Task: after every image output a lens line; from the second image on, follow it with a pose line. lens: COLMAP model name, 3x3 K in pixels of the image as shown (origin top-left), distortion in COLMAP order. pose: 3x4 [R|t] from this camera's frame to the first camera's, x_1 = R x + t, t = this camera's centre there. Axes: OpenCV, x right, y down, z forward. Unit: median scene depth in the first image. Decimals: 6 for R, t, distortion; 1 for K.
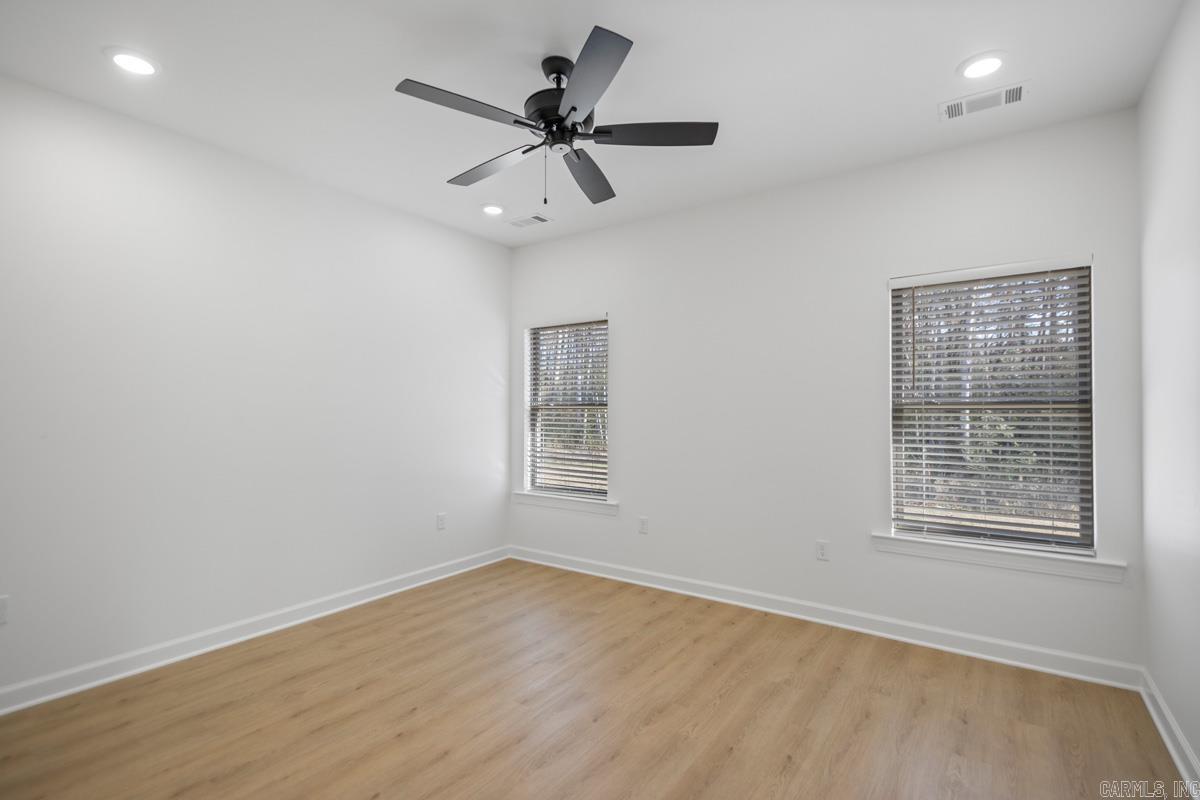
lens RADIAL K [[559.4, 0, 606.7], [0, 559.4, 410.2], [0, 0, 1]] dist [0.025021, -0.000996]
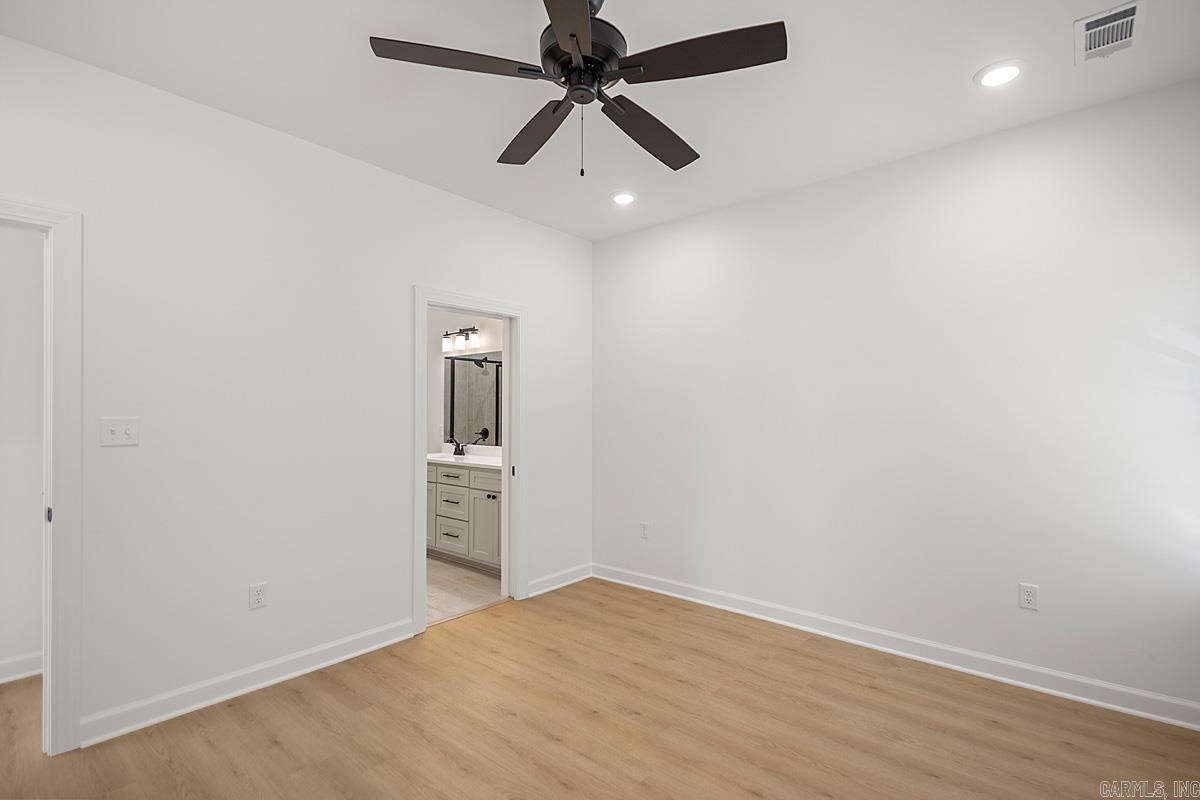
lens RADIAL K [[559.4, 0, 606.7], [0, 559.4, 410.2], [0, 0, 1]] dist [0.025021, -0.000996]
pose [[-0.093778, -0.005537, -0.995578, 0.594085], [-0.002734, 0.999982, -0.005304, -0.008069], [0.995589, 0.002224, -0.093791, 0.914102]]
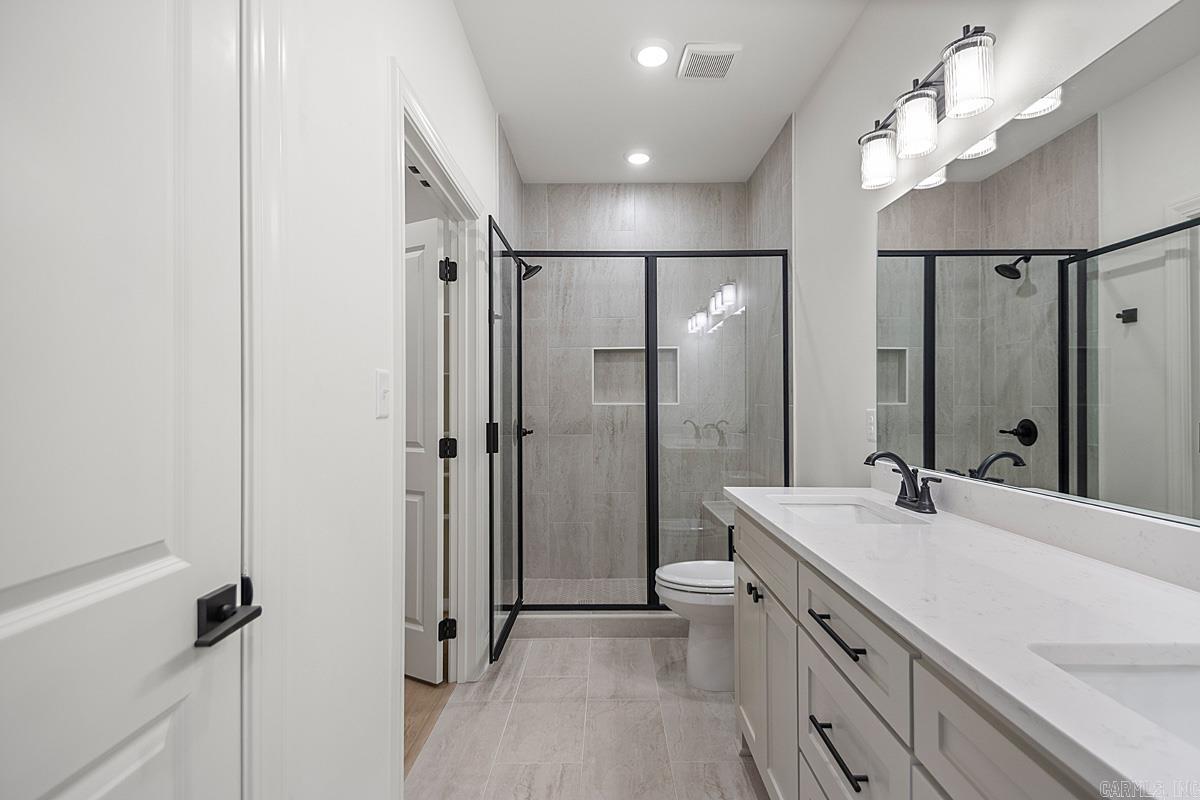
lens RADIAL K [[554.8, 0, 610.8], [0, 554.8, 396.5], [0, 0, 1]] dist [0.024817, -0.000905]
pose [[-0.813463, -0.004088, -0.581602, -0.732067], [0.002469, 0.999942, -0.010481, 0.029243], [0.581611, -0.009962, -0.813406, 0.500880]]
